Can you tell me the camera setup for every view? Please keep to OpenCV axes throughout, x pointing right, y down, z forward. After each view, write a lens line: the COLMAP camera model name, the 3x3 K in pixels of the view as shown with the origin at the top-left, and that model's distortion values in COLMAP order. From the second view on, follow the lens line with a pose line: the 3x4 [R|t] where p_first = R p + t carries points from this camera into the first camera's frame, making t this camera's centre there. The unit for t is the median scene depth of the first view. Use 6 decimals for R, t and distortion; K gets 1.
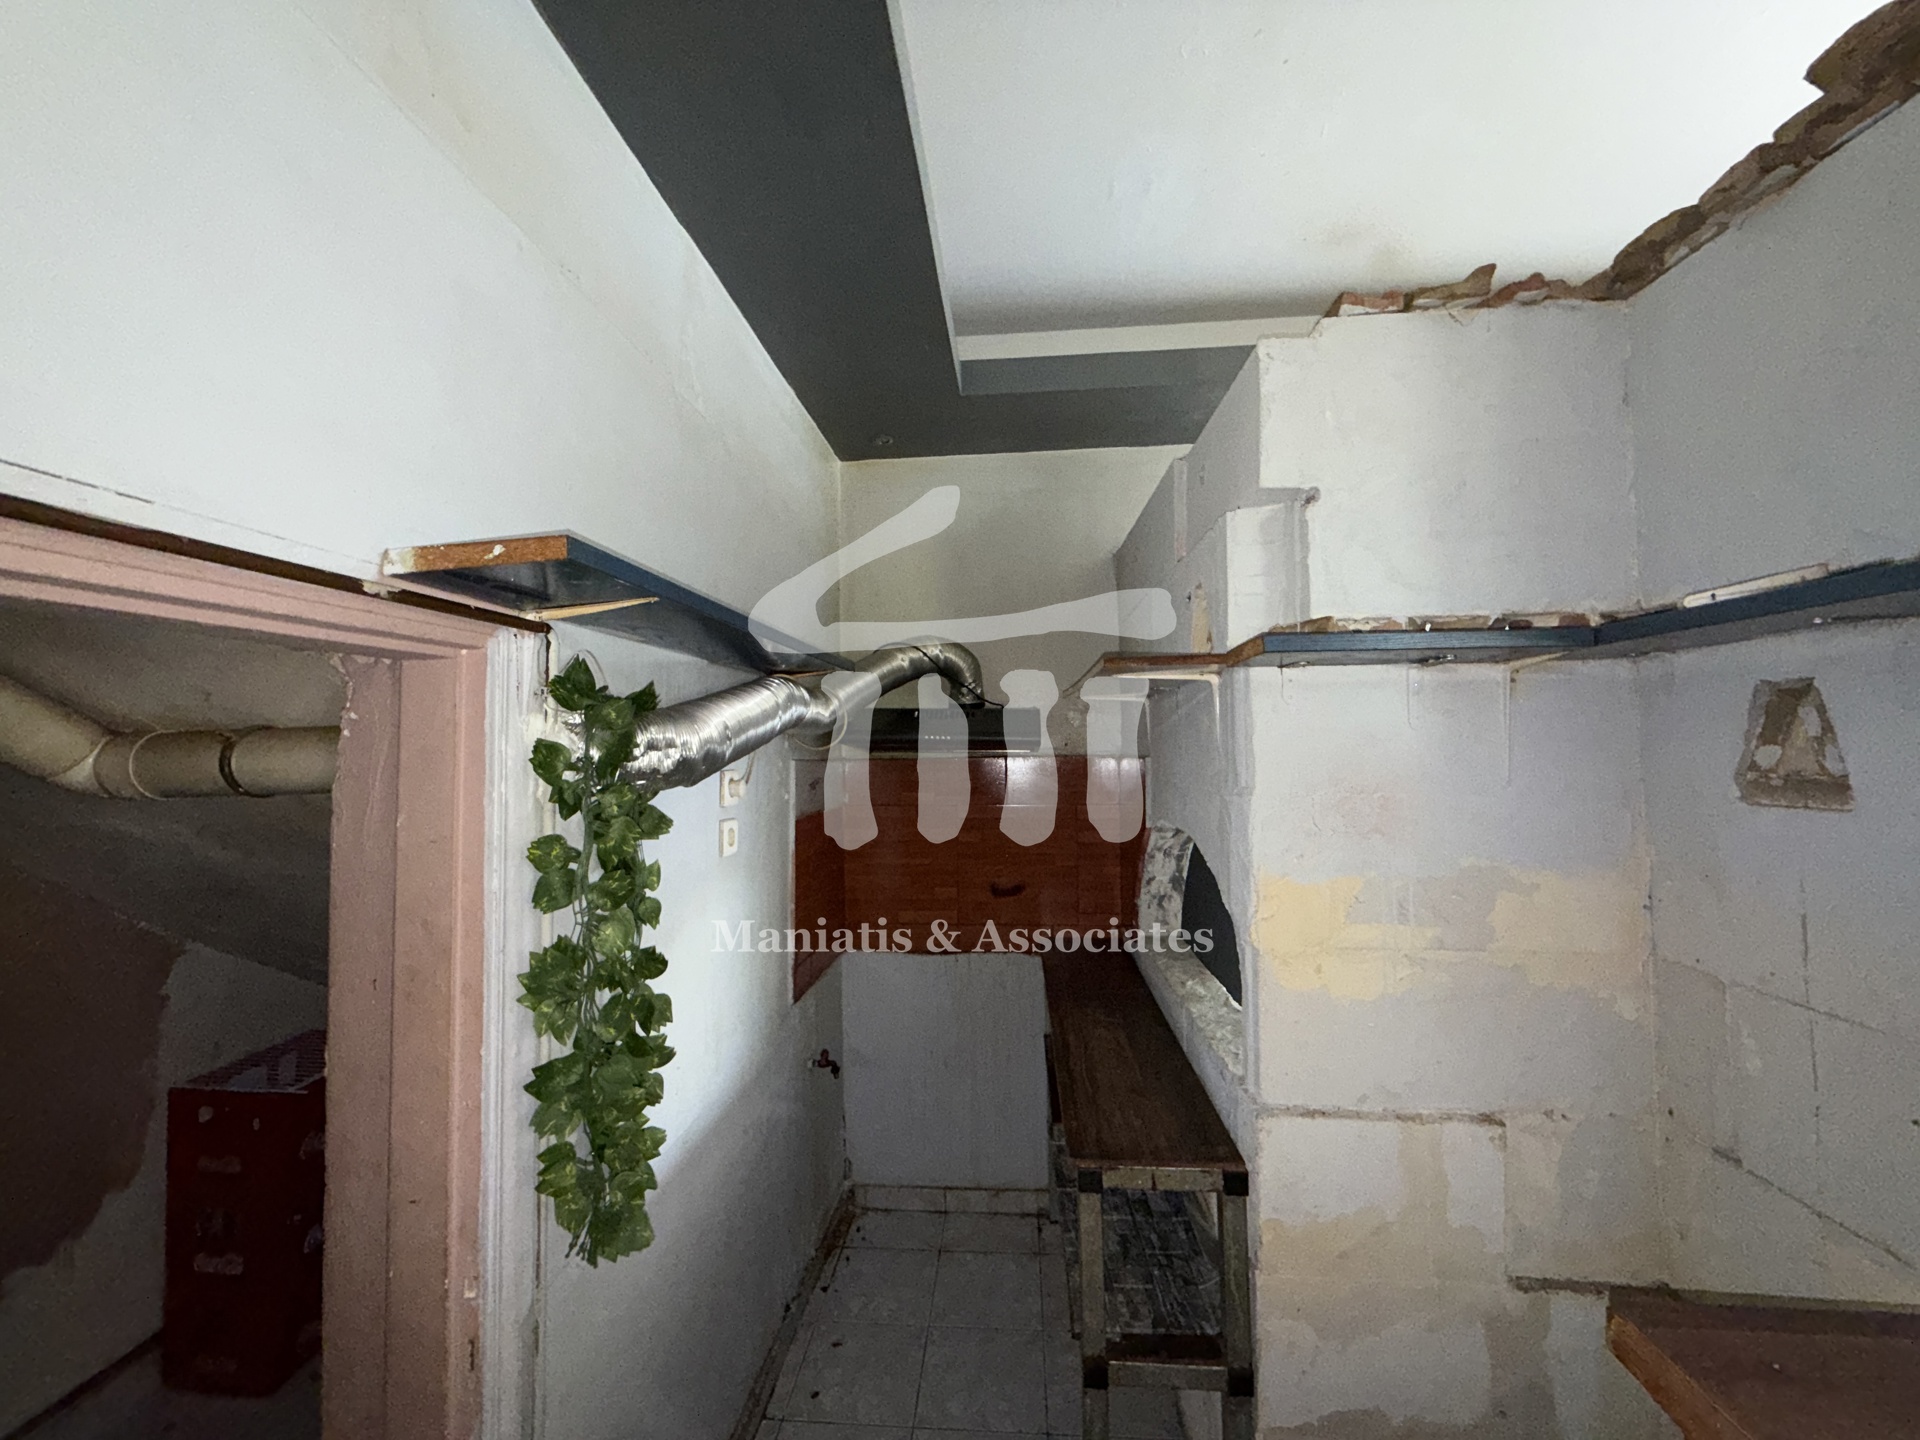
lens RADIAL K [[764.1, 0, 952.8], [0, 764.1, 721.8], [0, 0, 1]] dist [0.000126, -0.000004]
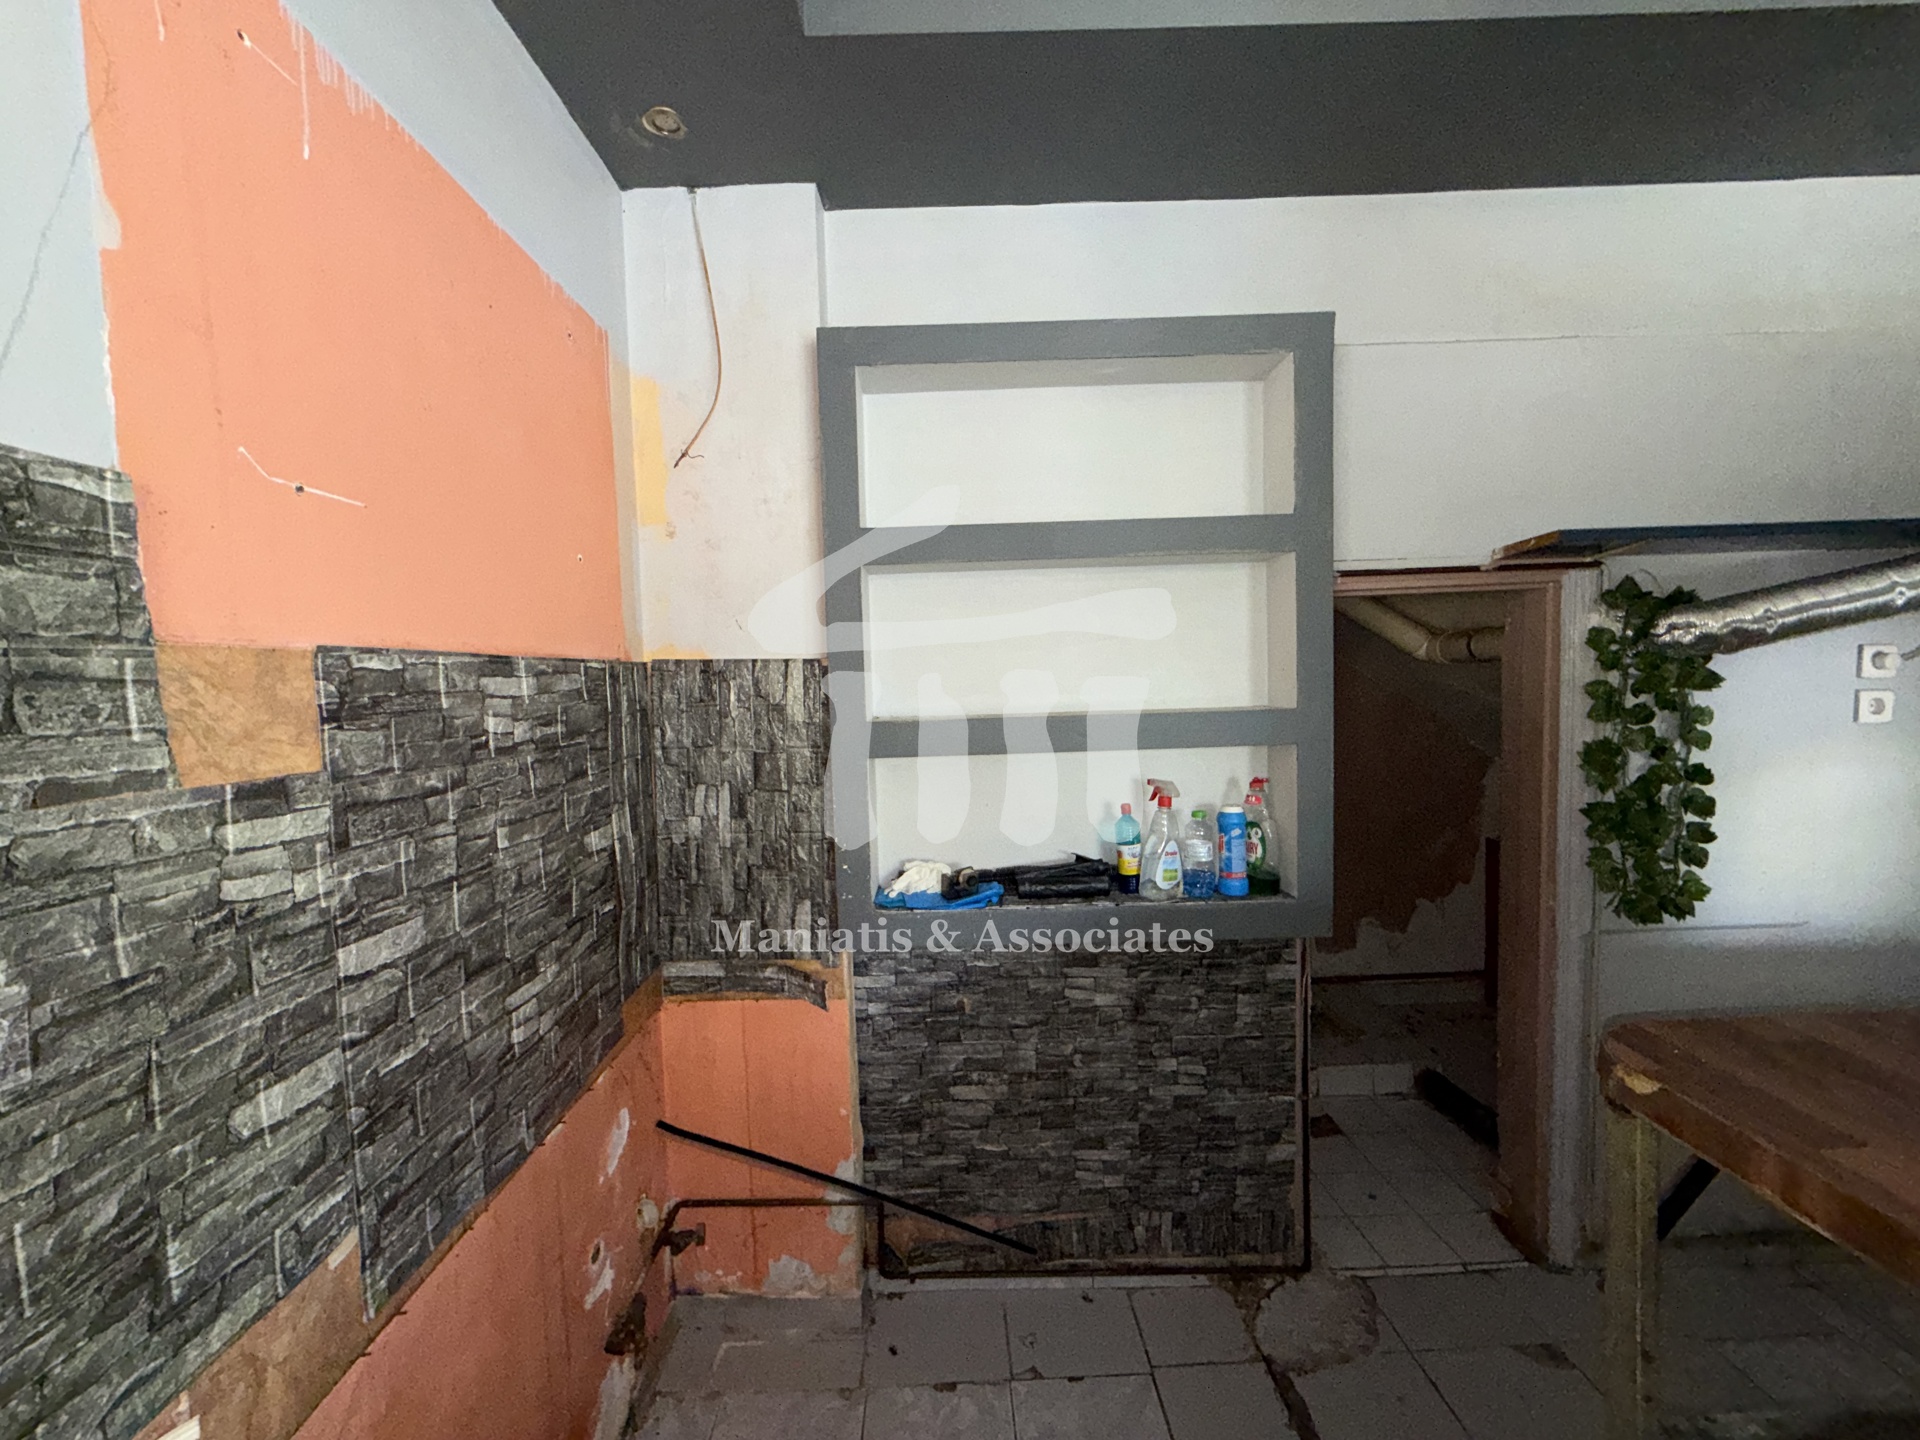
lens RADIAL K [[764.1, 0, 953.4], [0, 764.1, 722.1], [0, 0, 1]] dist [0.000126, -0.000004]
pose [[0.097474, 0.070276, -0.992754, 0.920745], [0.064030, 0.994994, 0.076721, 0.008920], [0.993176, -0.071044, 0.092487, -0.564989]]
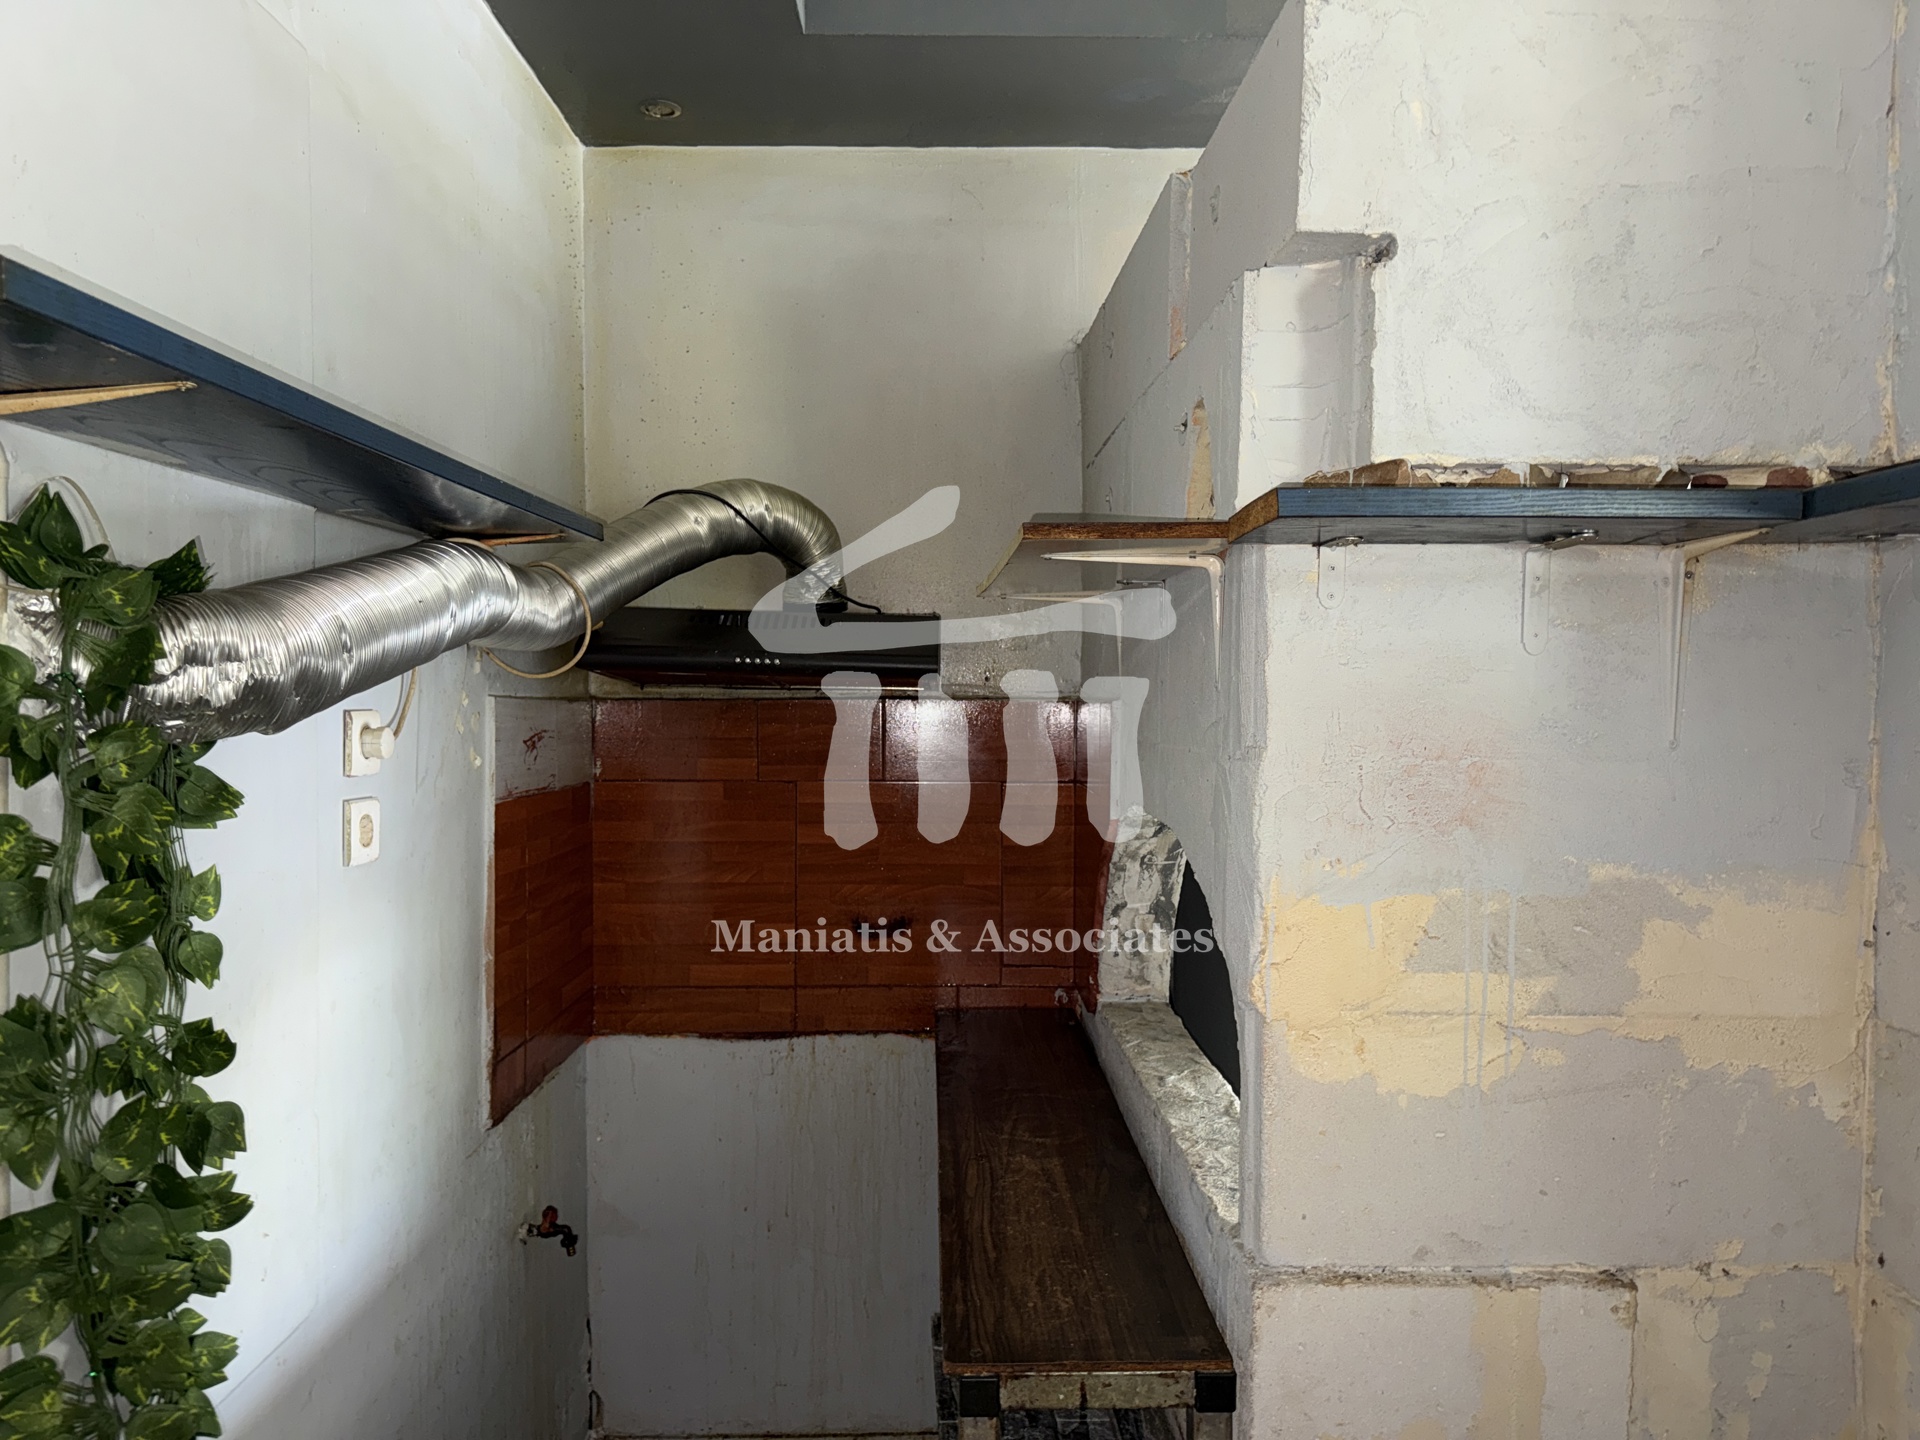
lens RADIAL K [[1348.6, 0, 943.7], [0, 1348.6, 732.3], [0, 0, 1]] dist [0.066124, -0.079384]
pose [[0.995090, 0.012156, 0.098220, 0.040635], [-0.018681, 0.997659, 0.065791, 0.009874], [-0.097190, -0.067303, 0.992988, -0.025618]]
